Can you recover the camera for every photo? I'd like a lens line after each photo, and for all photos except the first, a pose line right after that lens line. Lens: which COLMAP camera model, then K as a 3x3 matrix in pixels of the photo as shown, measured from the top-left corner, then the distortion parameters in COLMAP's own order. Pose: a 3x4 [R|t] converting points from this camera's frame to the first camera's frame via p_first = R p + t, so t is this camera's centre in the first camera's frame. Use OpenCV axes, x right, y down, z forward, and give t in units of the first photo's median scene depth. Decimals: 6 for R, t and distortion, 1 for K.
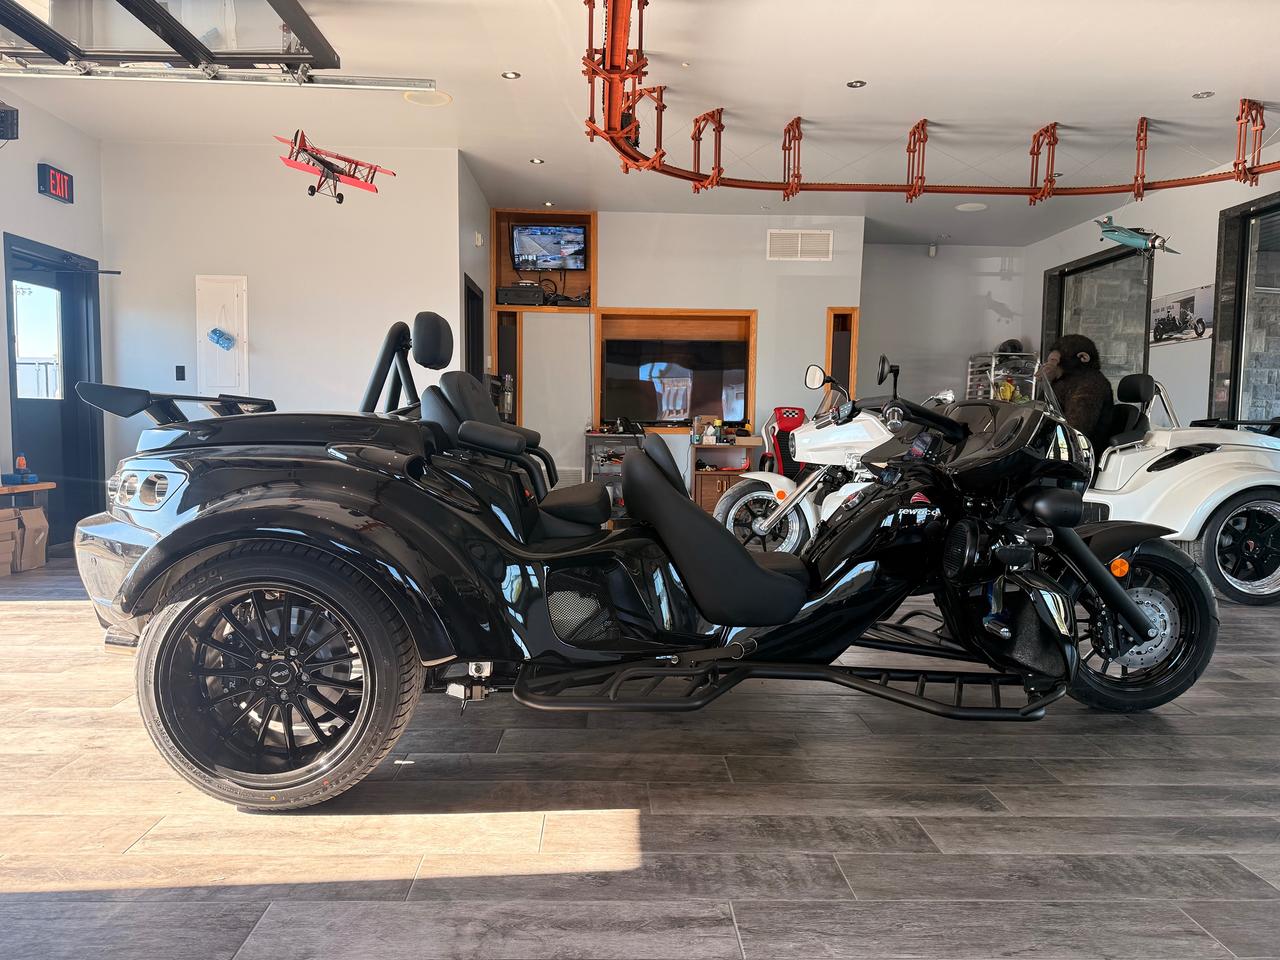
lens RADIAL K [[909.6, 0, 646.0], [0, 909.6, 483.2], [0, 0, 1]] dist [0.005262, -0.017497]
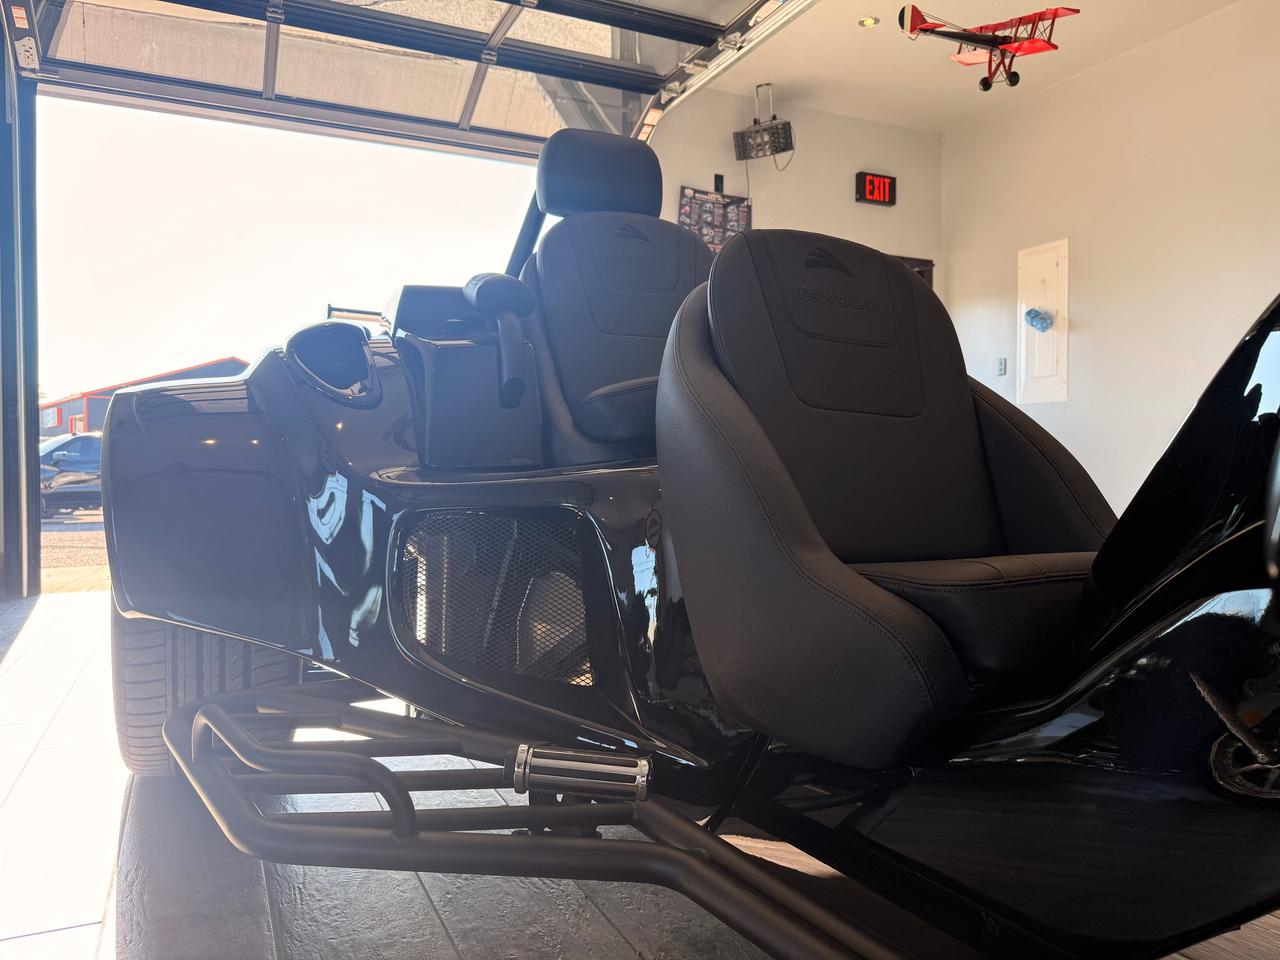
lens RADIAL K [[909.6, 0, 640.2], [0, 909.6, 472.6], [0, 0, 1]] dist [0.005262, -0.017497]
pose [[0.396867, -0.012264, -0.917794, 0.334654], [-0.057501, 0.997615, -0.038195, 0.075229], [0.916073, 0.067932, 0.395215, 0.747433]]
